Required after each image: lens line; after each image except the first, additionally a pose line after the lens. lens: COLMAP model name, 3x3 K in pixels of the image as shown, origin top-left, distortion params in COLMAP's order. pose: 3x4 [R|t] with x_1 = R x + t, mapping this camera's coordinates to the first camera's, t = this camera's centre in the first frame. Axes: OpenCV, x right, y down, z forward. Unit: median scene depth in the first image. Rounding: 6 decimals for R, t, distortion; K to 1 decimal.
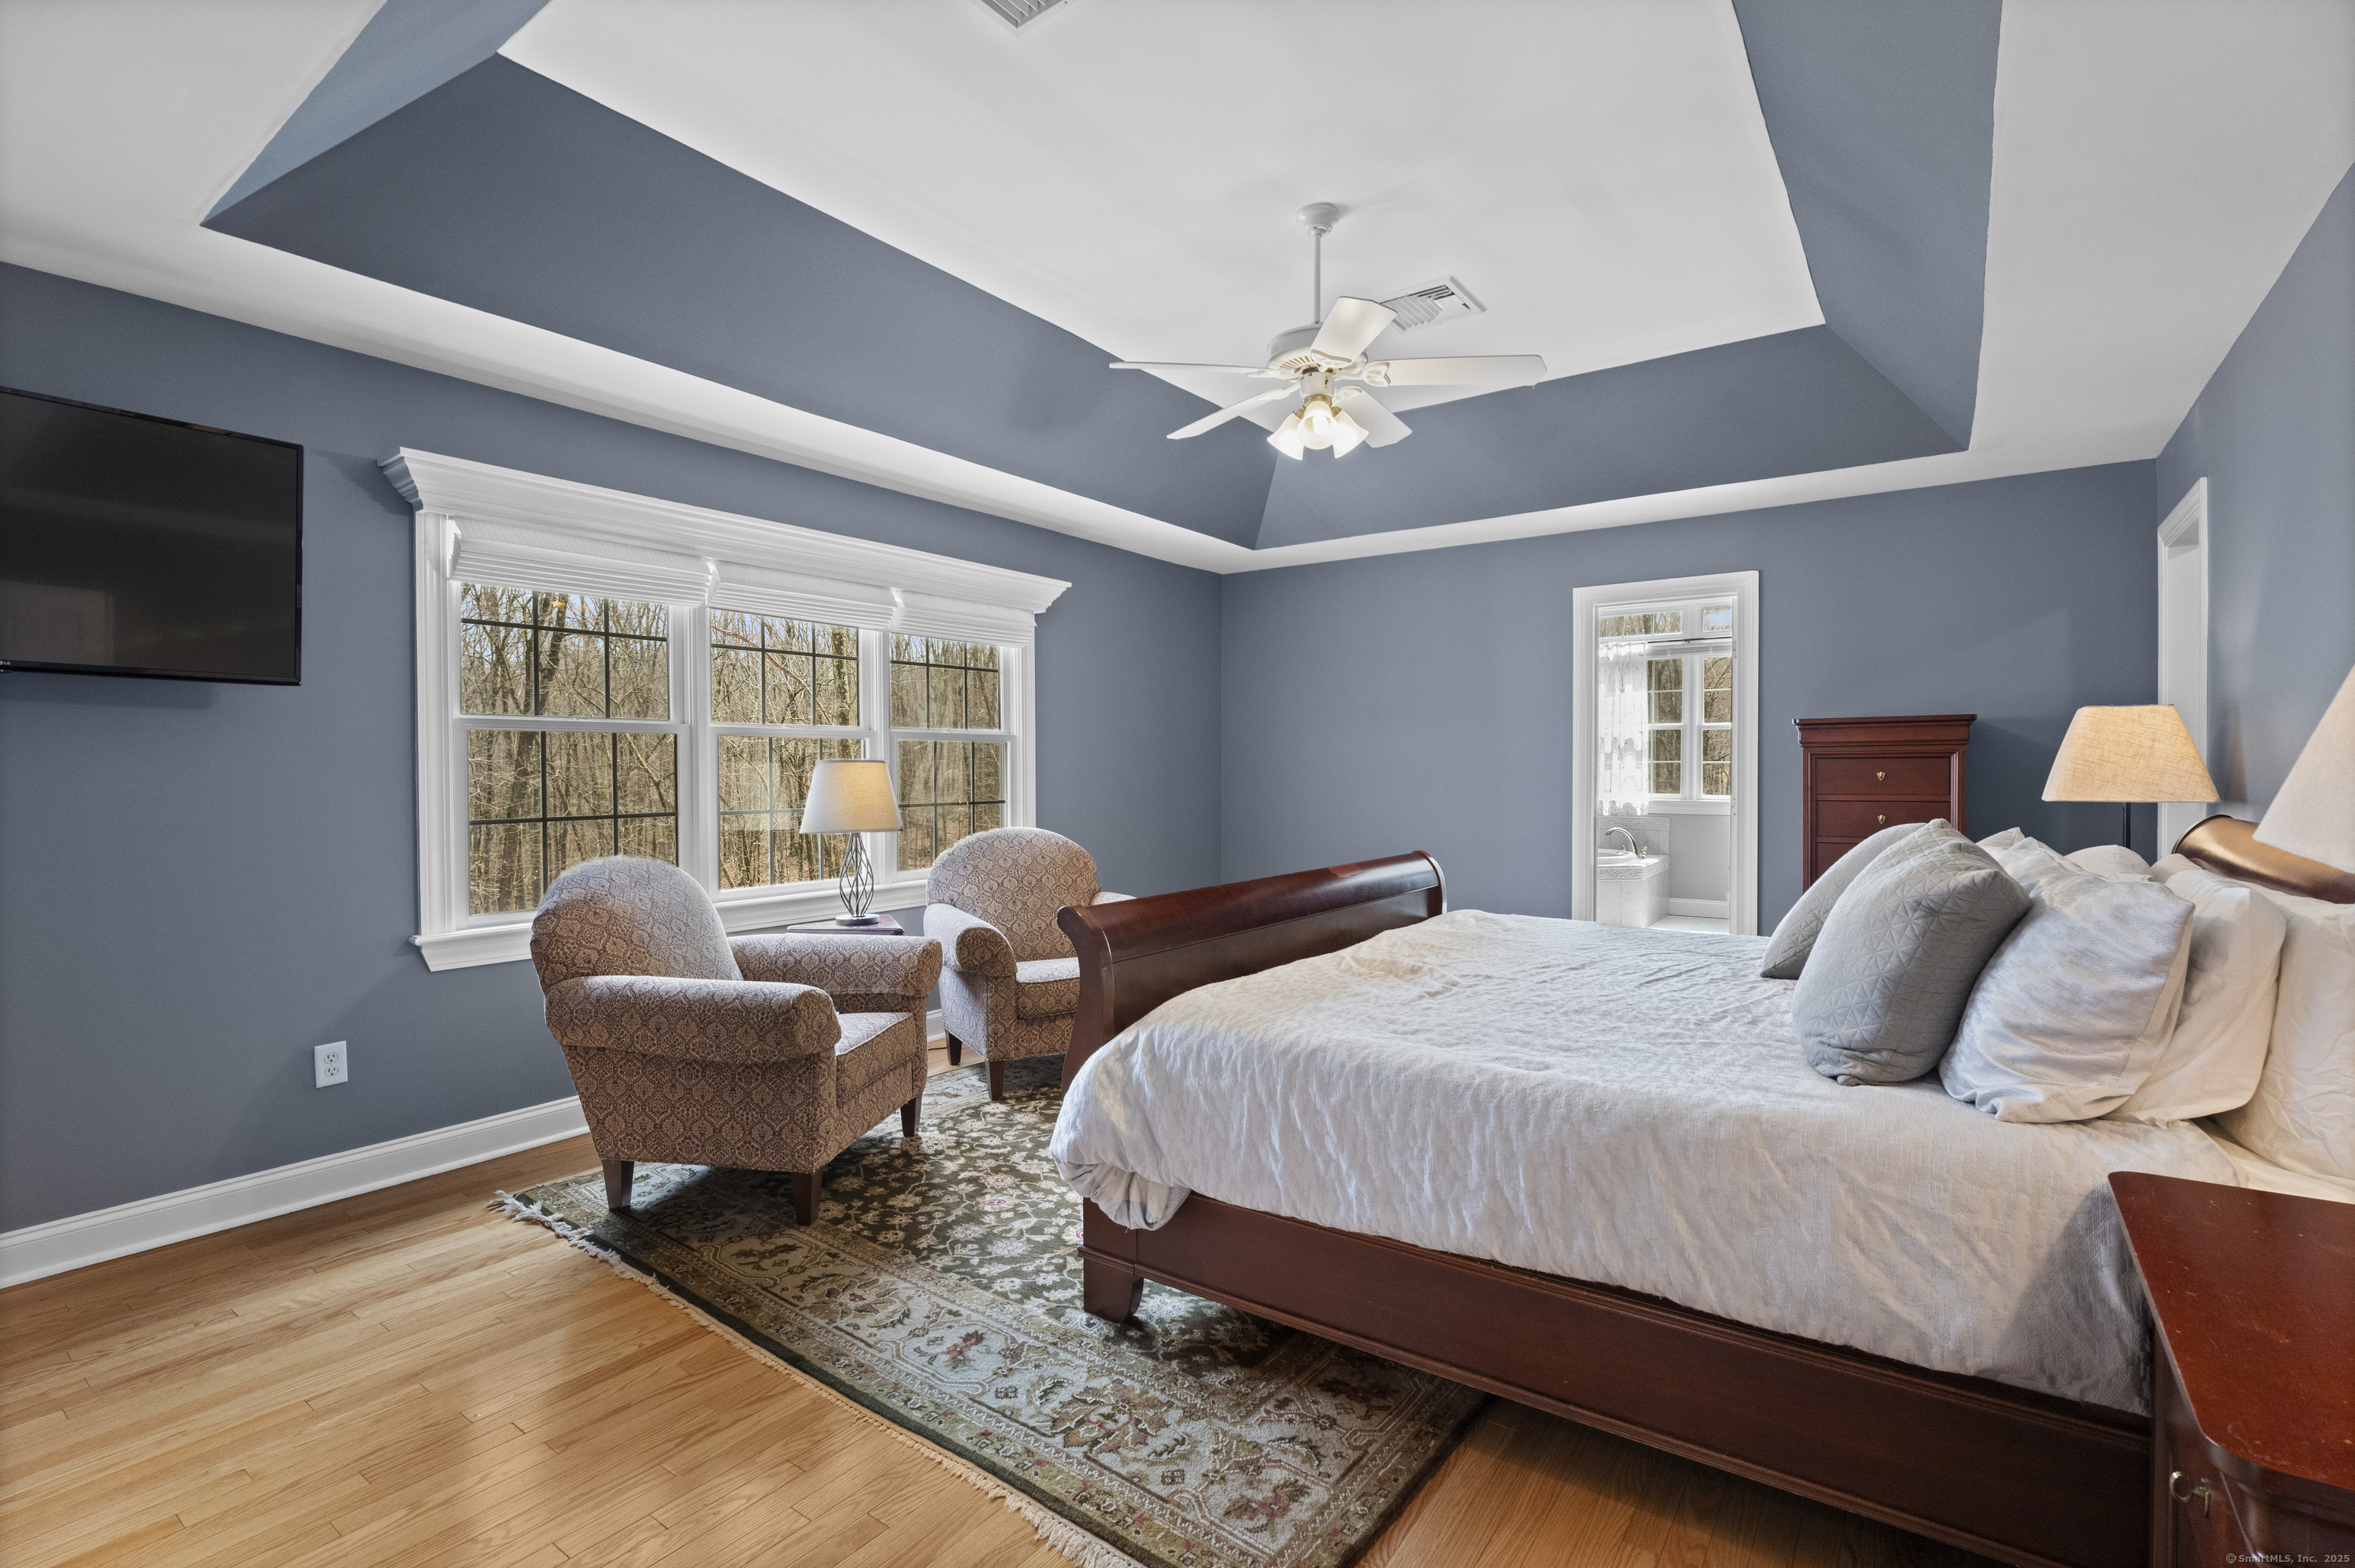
lens RADIAL K [[1072.3, 0, 1177.5], [0, 1072.3, 784.0], [0, 0, 1]] dist [-0.000664, -0.000101]
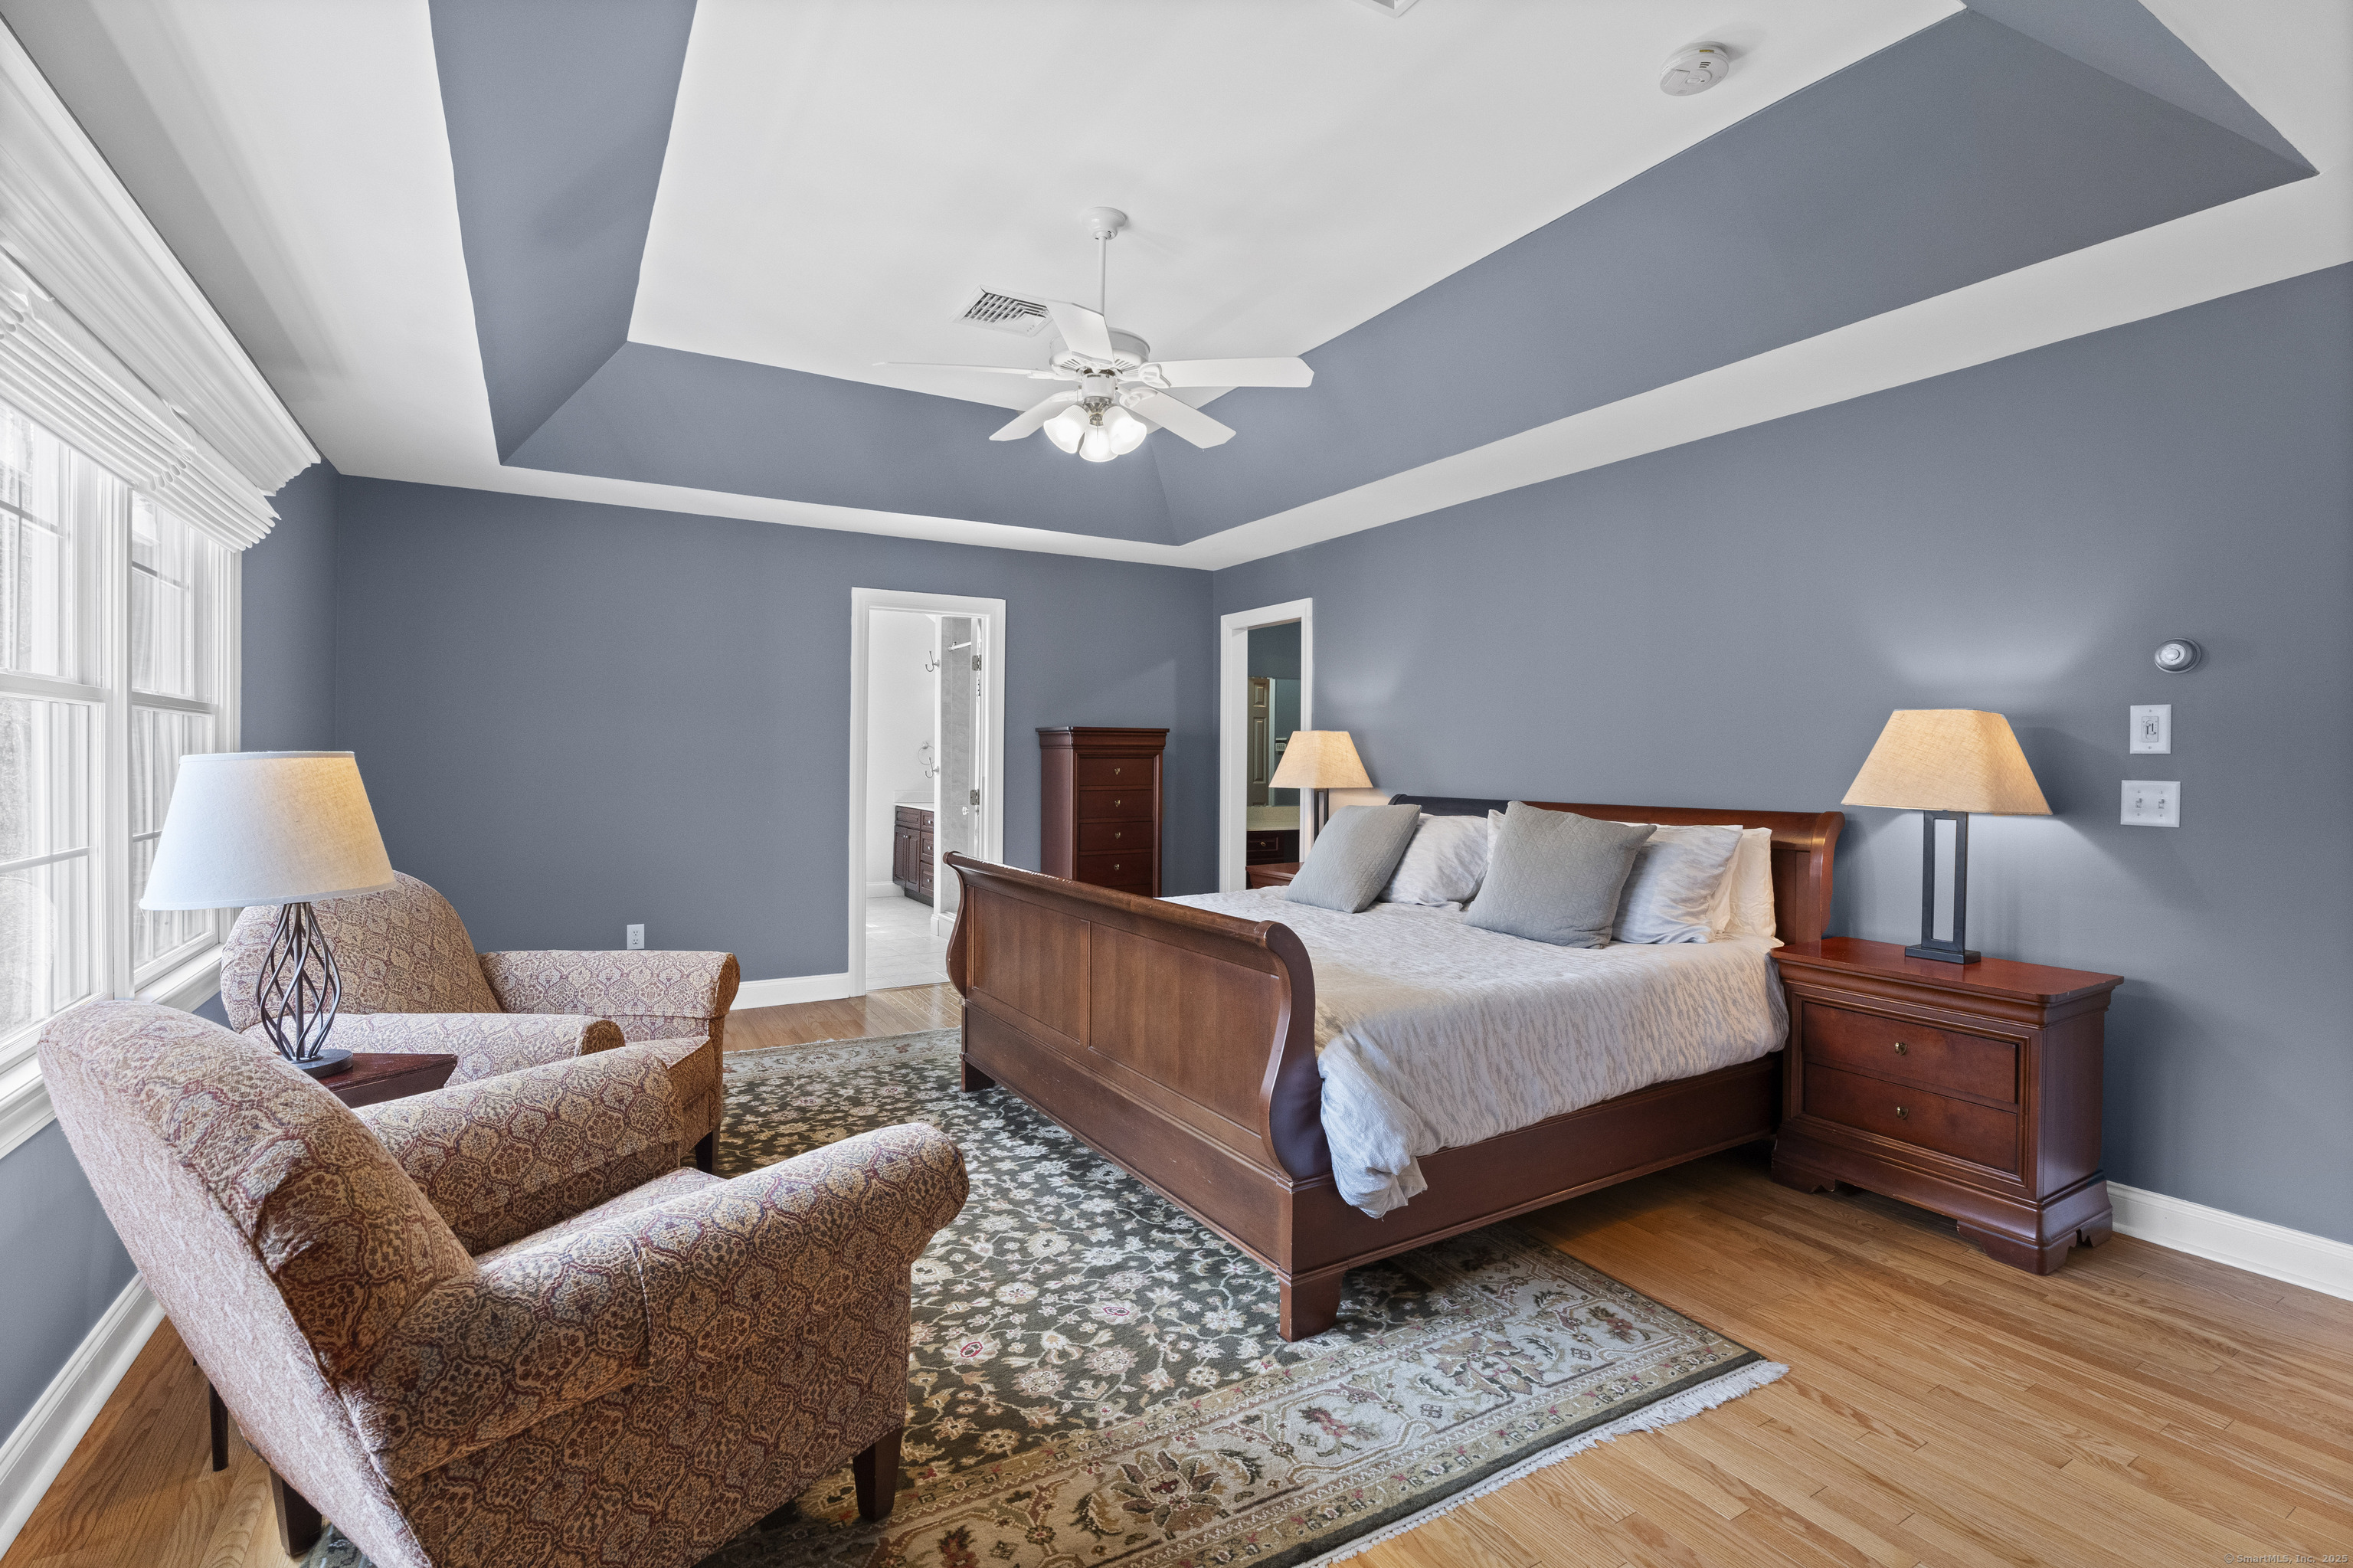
lens RADIAL K [[1071.5, 0, 1176.5], [0, 1071.5, 784.0], [0, 0, 1]] dist [-0.000664, -0.000101]
pose [[0.396068, -0.013196, 0.918126, -0.916206], [0.002865, 0.999910, 0.013135, -0.015690], [-0.918217, -0.002572, 0.396070, 0.662077]]
